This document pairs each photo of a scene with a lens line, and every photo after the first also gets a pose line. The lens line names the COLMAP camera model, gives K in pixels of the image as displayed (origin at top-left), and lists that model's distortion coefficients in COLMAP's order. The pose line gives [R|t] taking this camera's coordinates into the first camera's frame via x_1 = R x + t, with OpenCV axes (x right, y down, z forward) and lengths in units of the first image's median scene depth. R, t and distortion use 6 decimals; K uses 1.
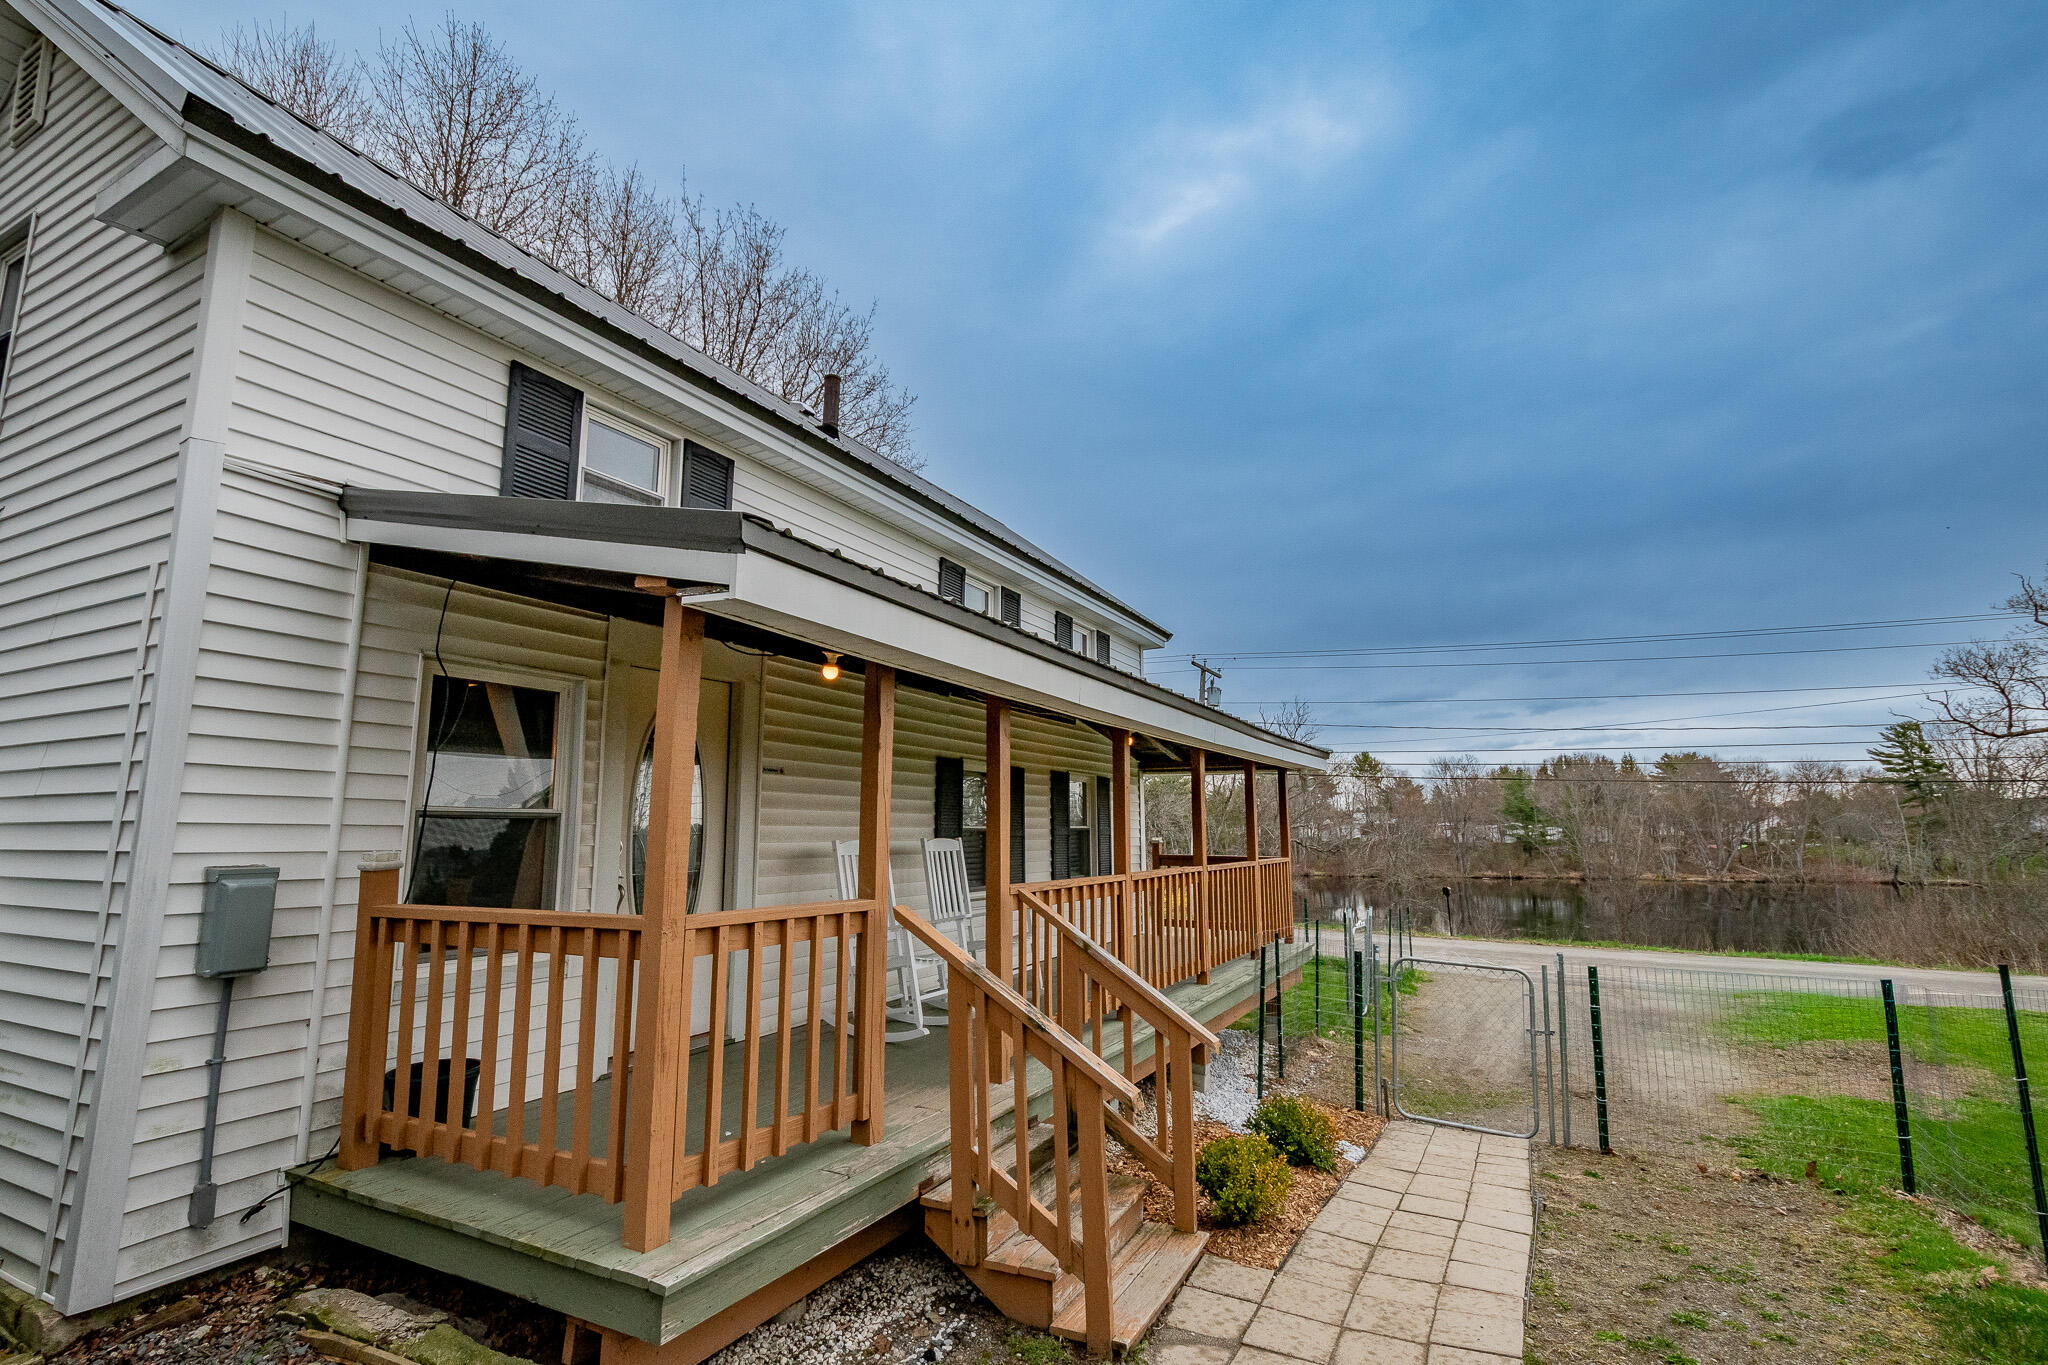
lens RADIAL K [[933.5, 0, 1029.9], [0, 933.5, 687.5], [0, 0, 1]] dist [0.011252, -0.002549]
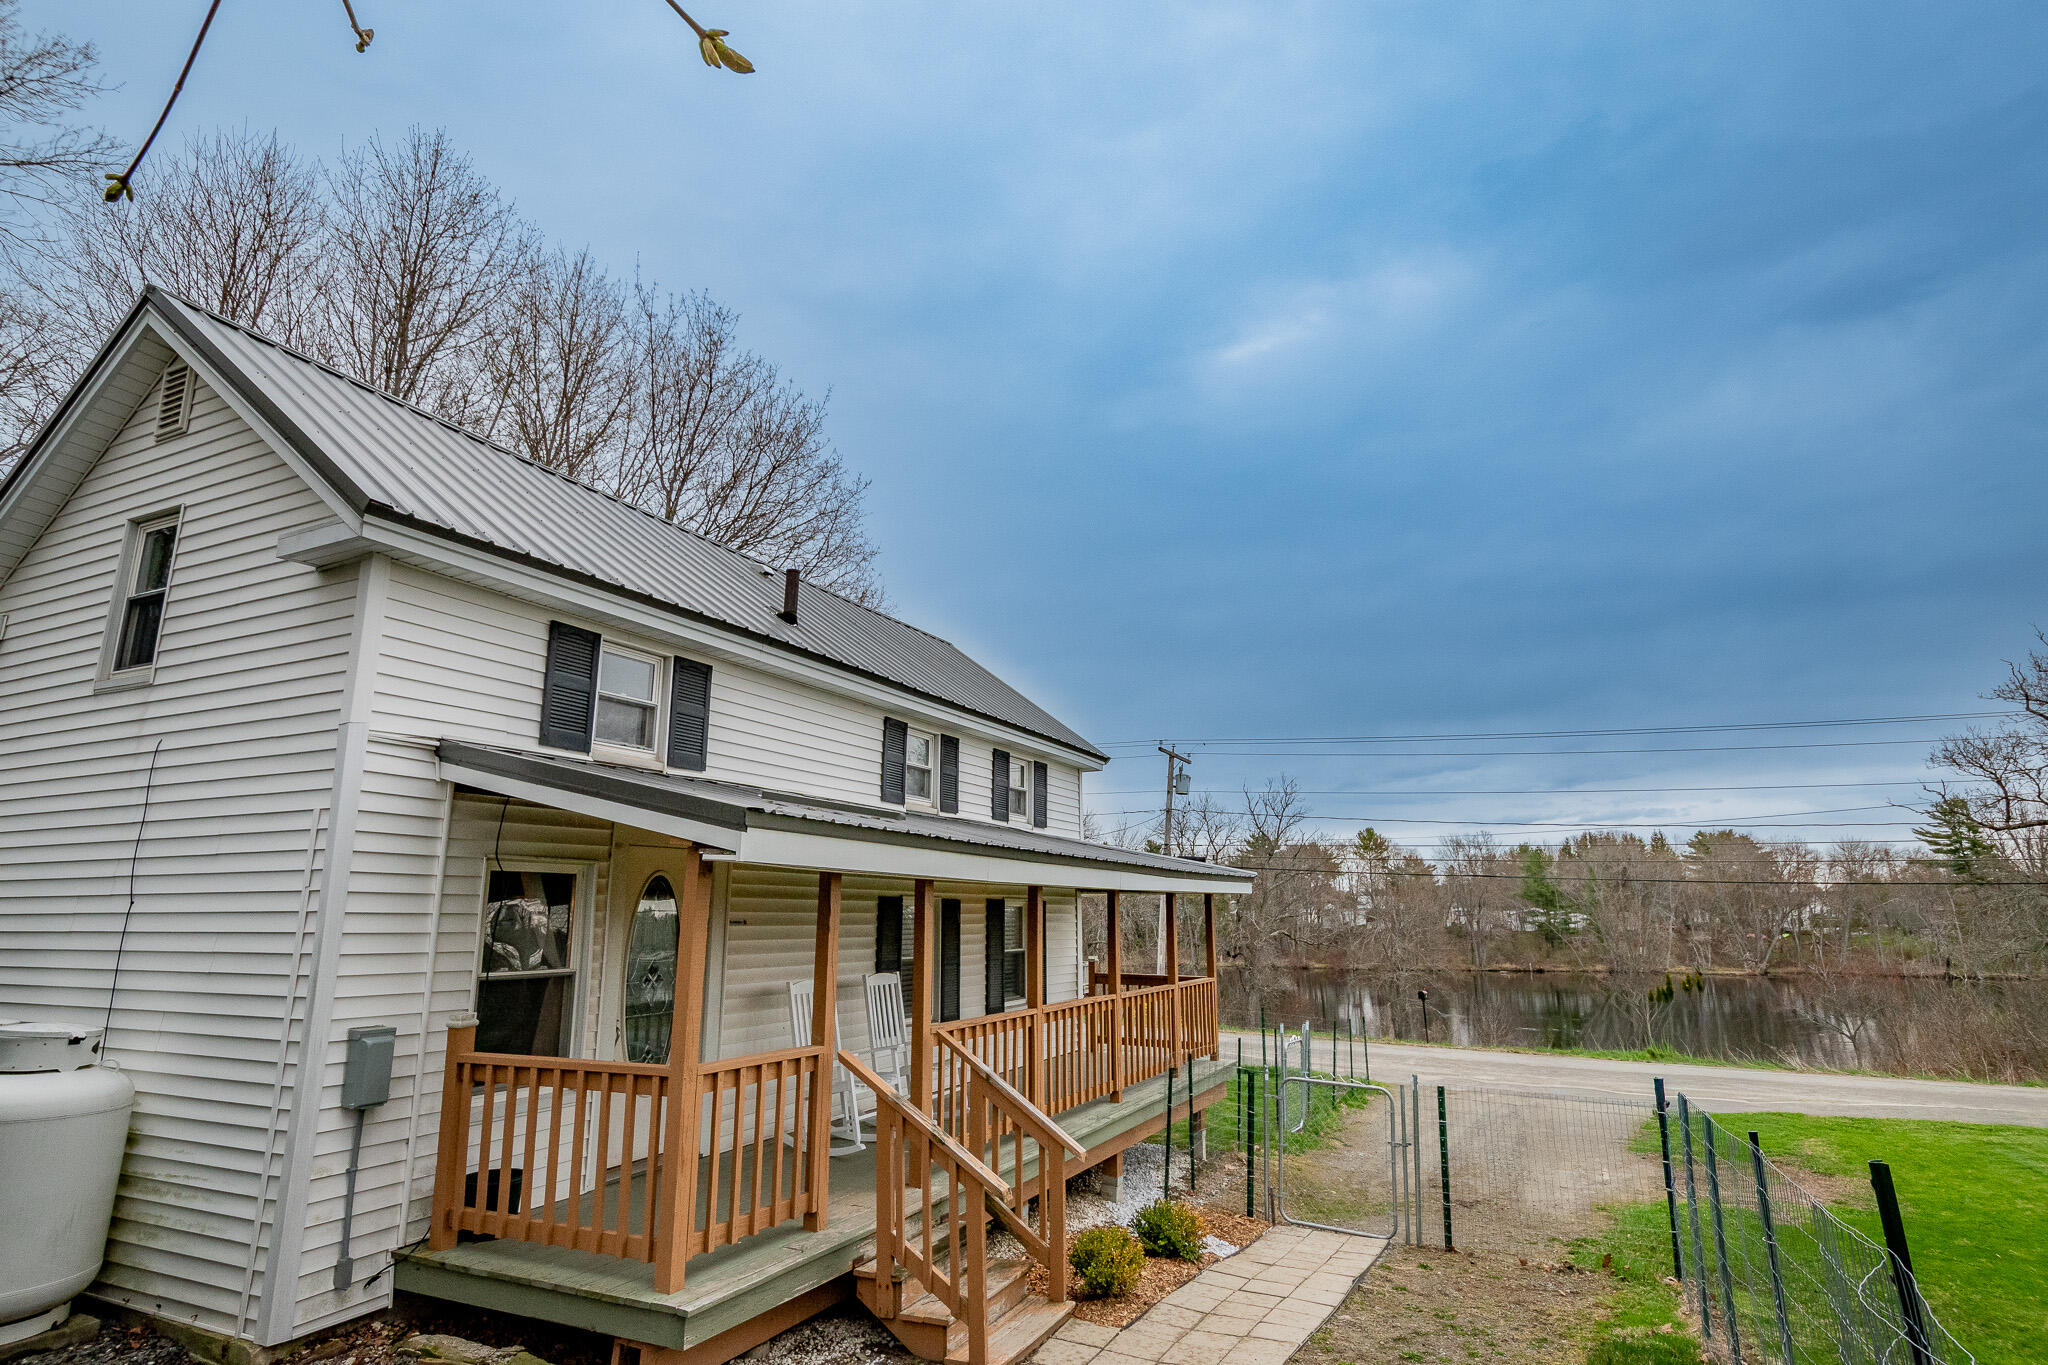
lens RADIAL K [[1056.7, 0, 1030.4], [0, 1056.7, 686.1], [0, 0, 1]] dist [0.010600, -0.000898]
pose [[0.999505, 0.007920, 0.030445, 0.052799], [-0.006069, 0.998153, -0.060442, -0.130332], [-0.030868, 0.060227, 0.997707, -0.367649]]
